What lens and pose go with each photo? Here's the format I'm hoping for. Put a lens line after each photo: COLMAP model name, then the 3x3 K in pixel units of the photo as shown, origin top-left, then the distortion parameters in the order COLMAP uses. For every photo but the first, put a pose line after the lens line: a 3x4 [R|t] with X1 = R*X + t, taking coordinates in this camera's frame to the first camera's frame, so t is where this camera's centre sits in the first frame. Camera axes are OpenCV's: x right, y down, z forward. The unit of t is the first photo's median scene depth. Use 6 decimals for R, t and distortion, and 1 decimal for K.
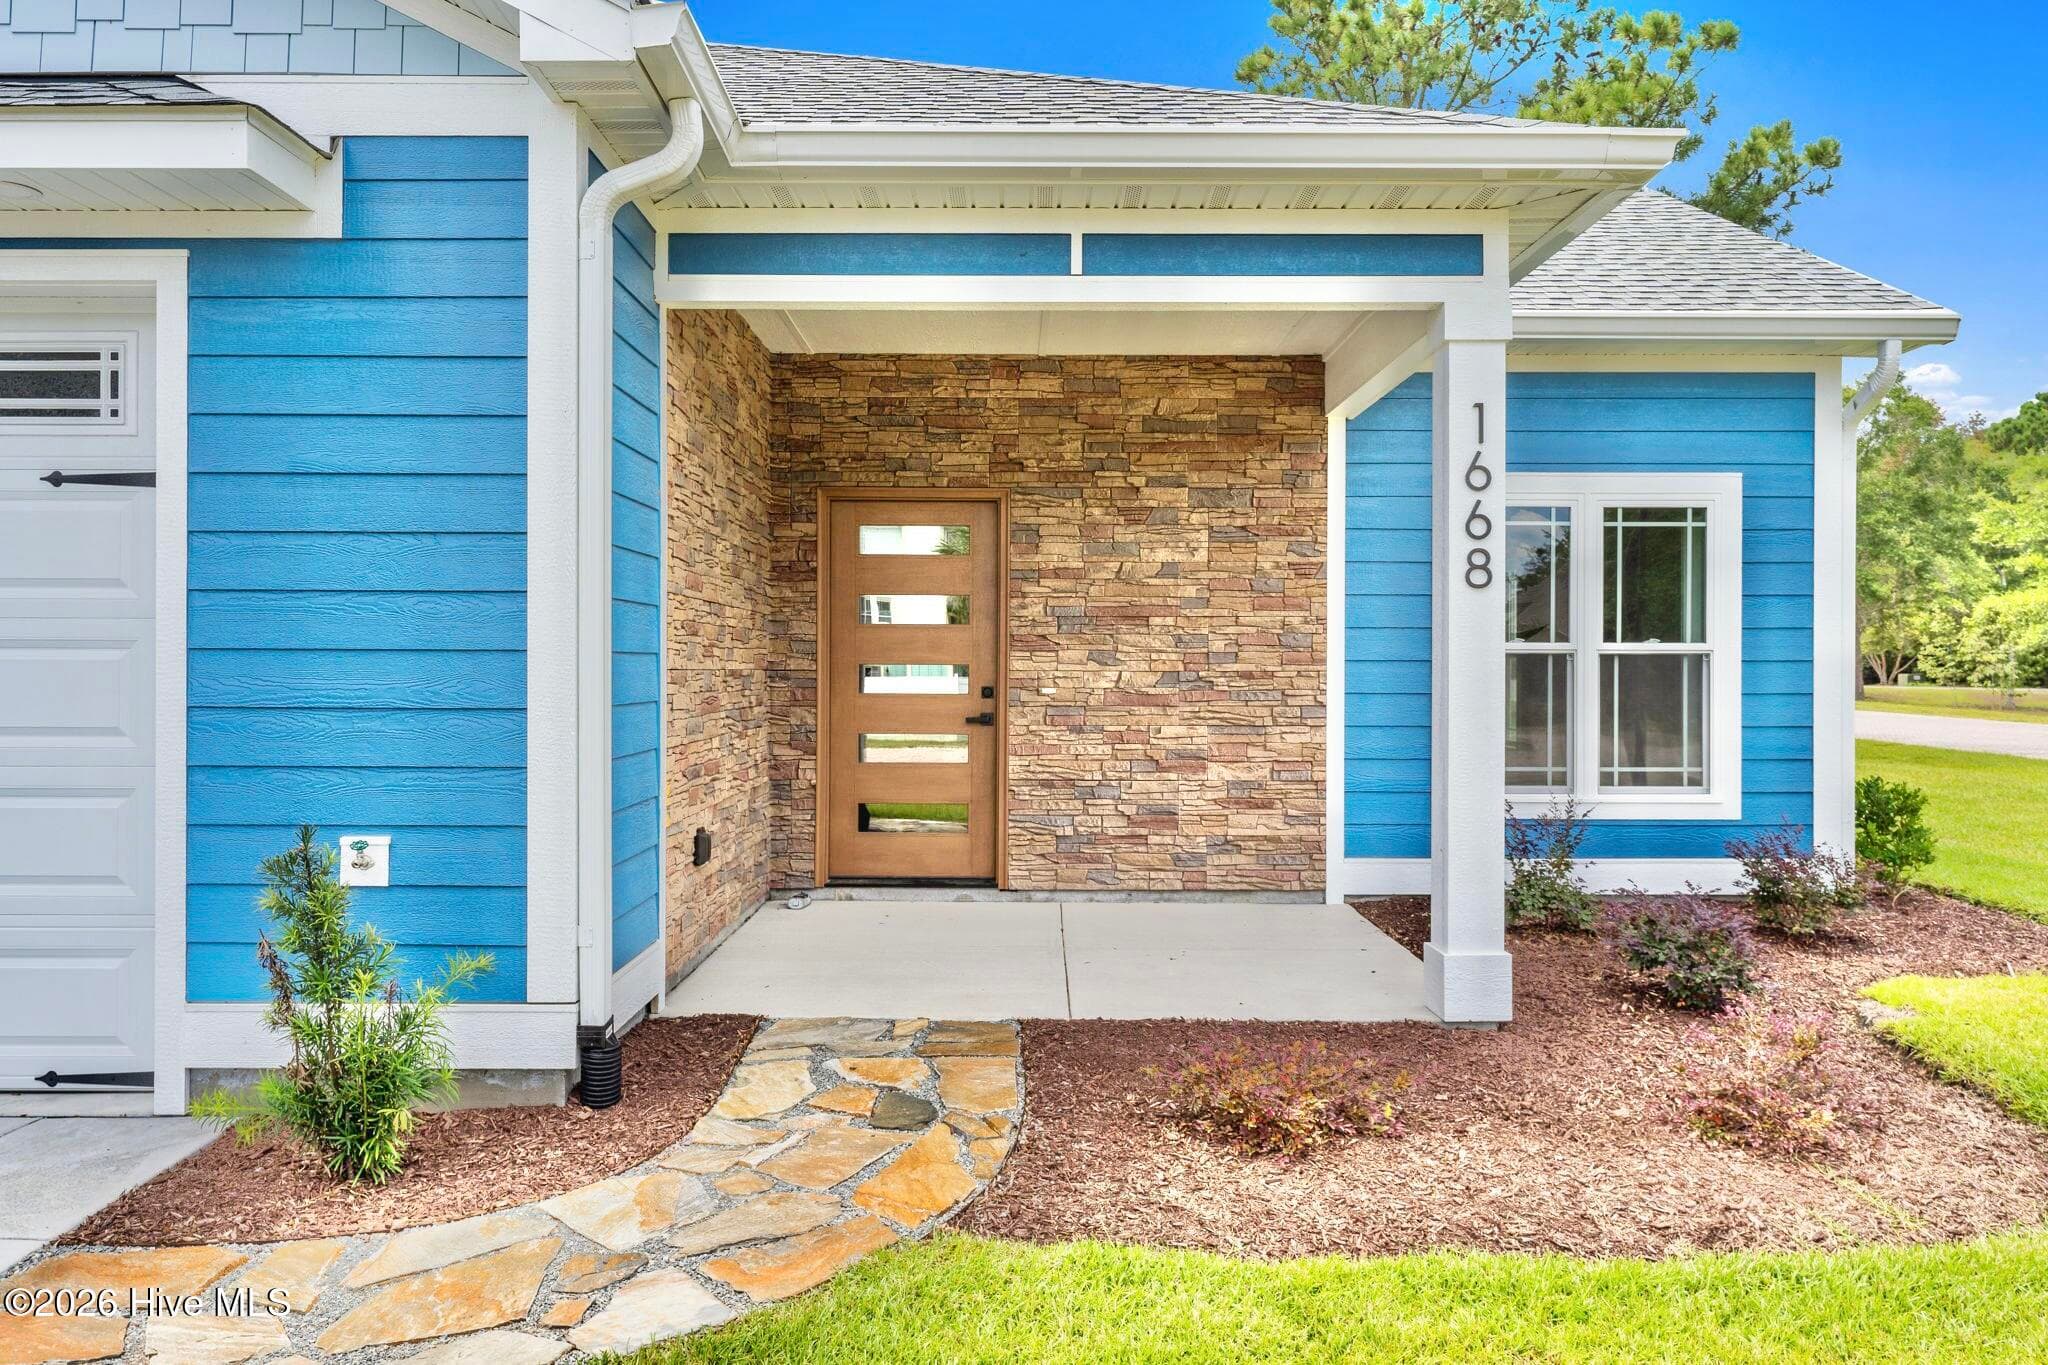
lens RADIAL K [[1483.4, 0, 1024.0], [0, 1483.4, 682.5], [0, 0, 1]] dist [-0.007700, -0.003829]
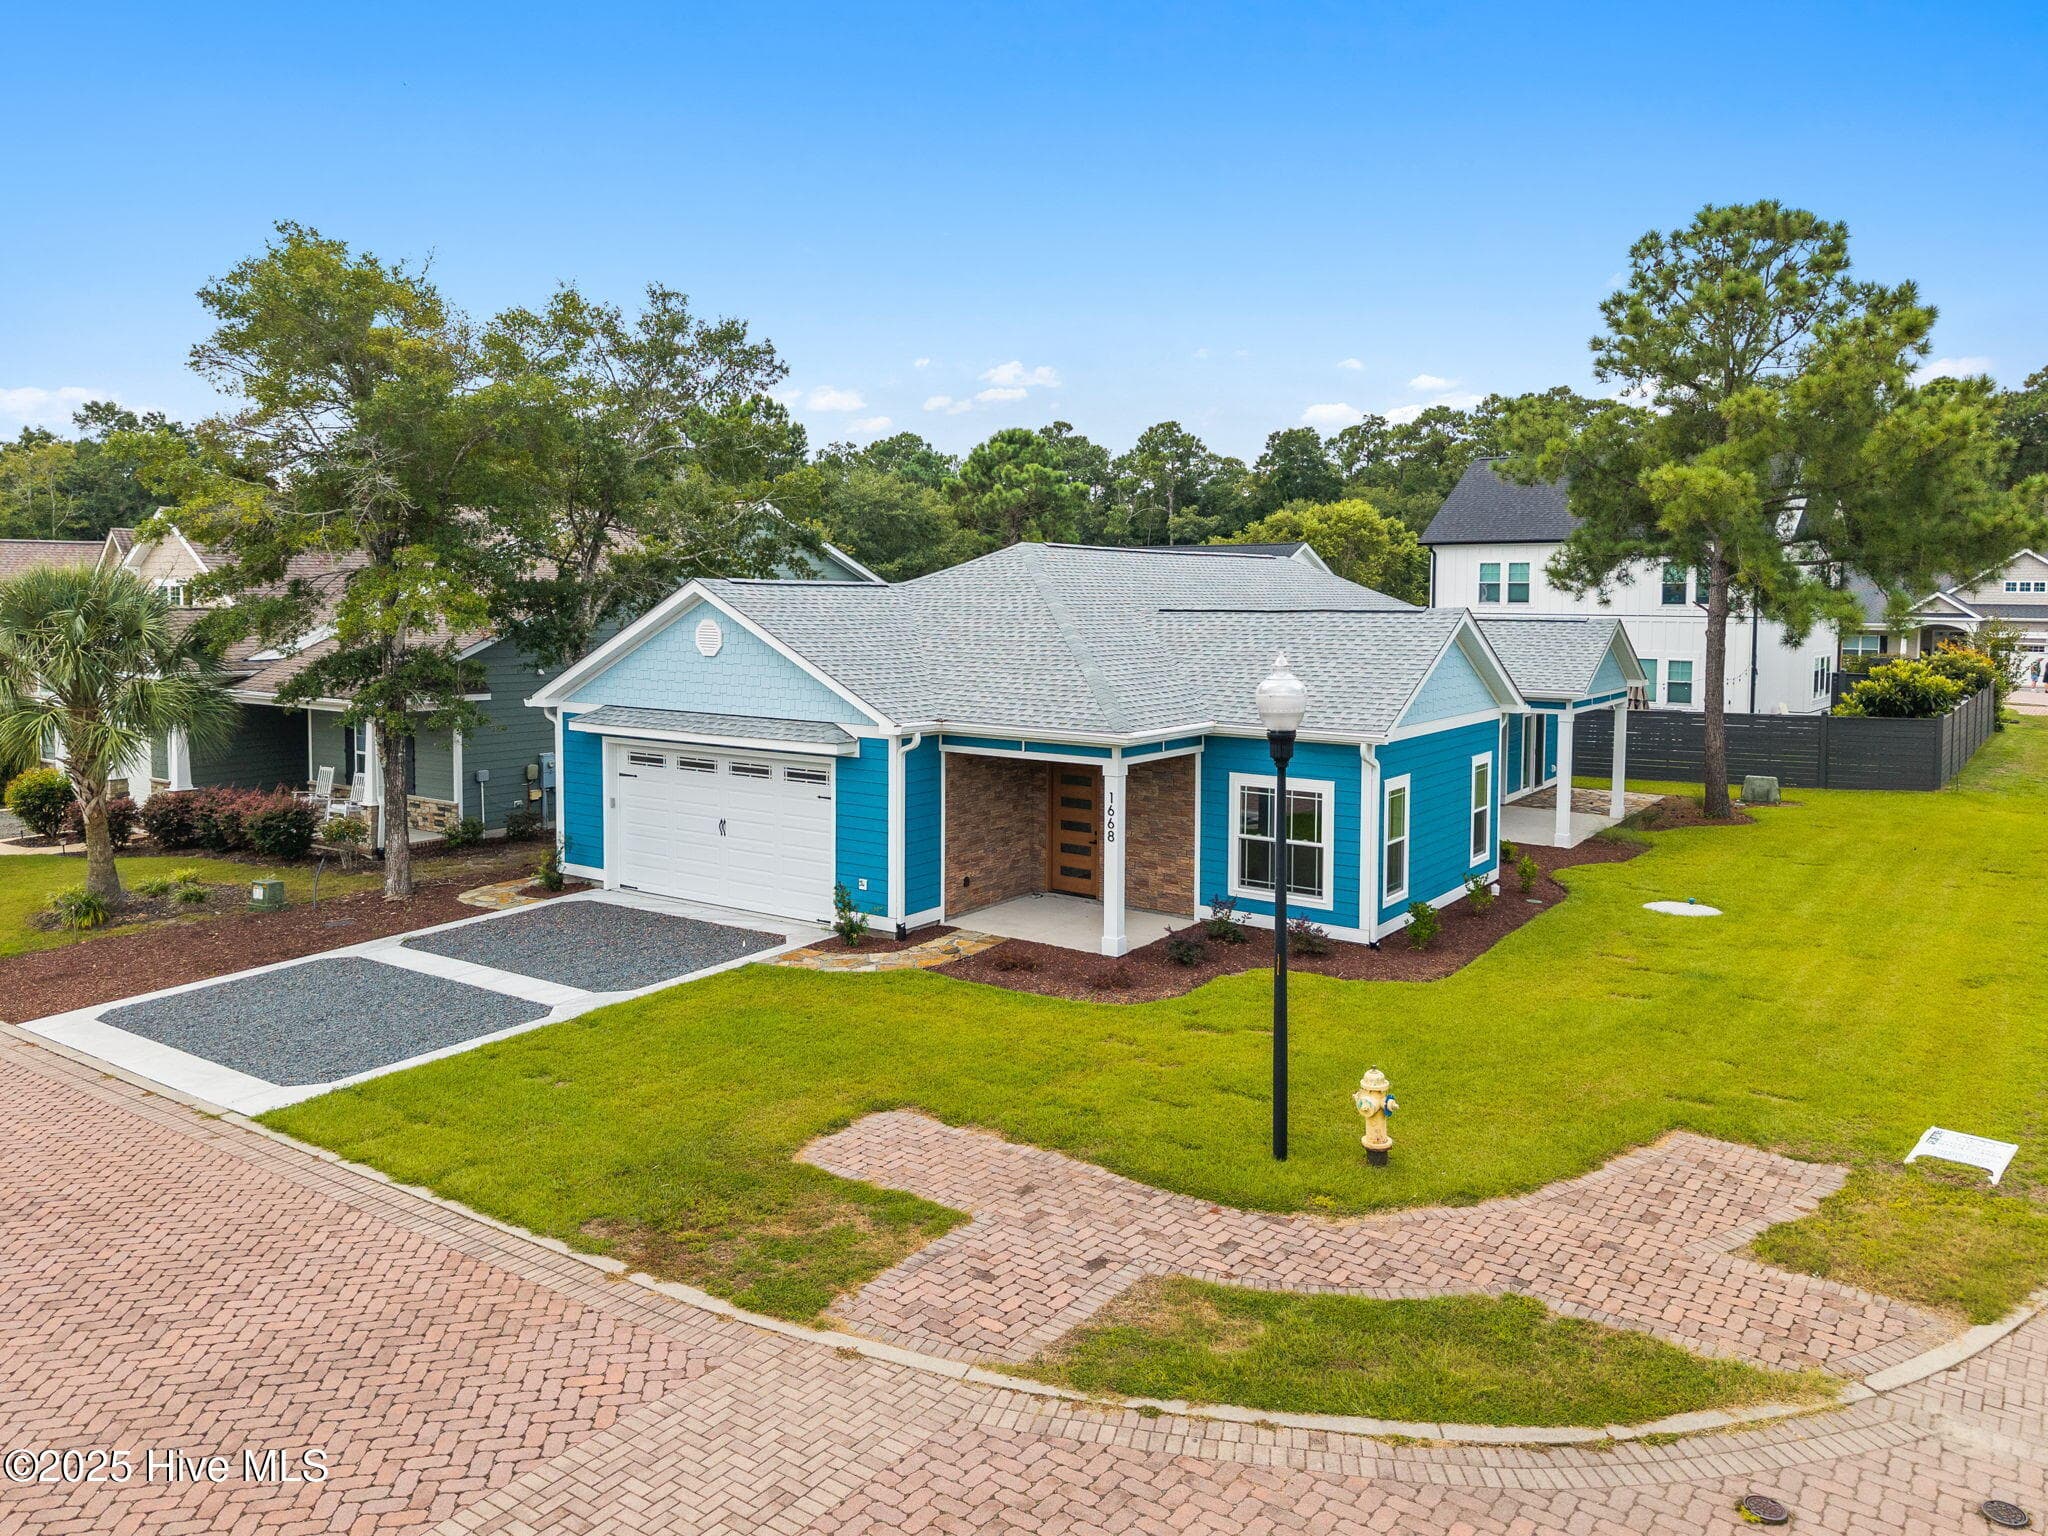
lens RADIAL K [[1467.8, 0, 1026.8], [0, 1467.8, 693.8], [0, 0, 1]] dist [0.066109, -0.002007]
pose [[0.815672, 0.048105, -0.576512, 1.555679], [-0.010918, 0.997639, 0.067797, -0.473689], [0.578412, -0.049006, 0.814271, -1.467609]]
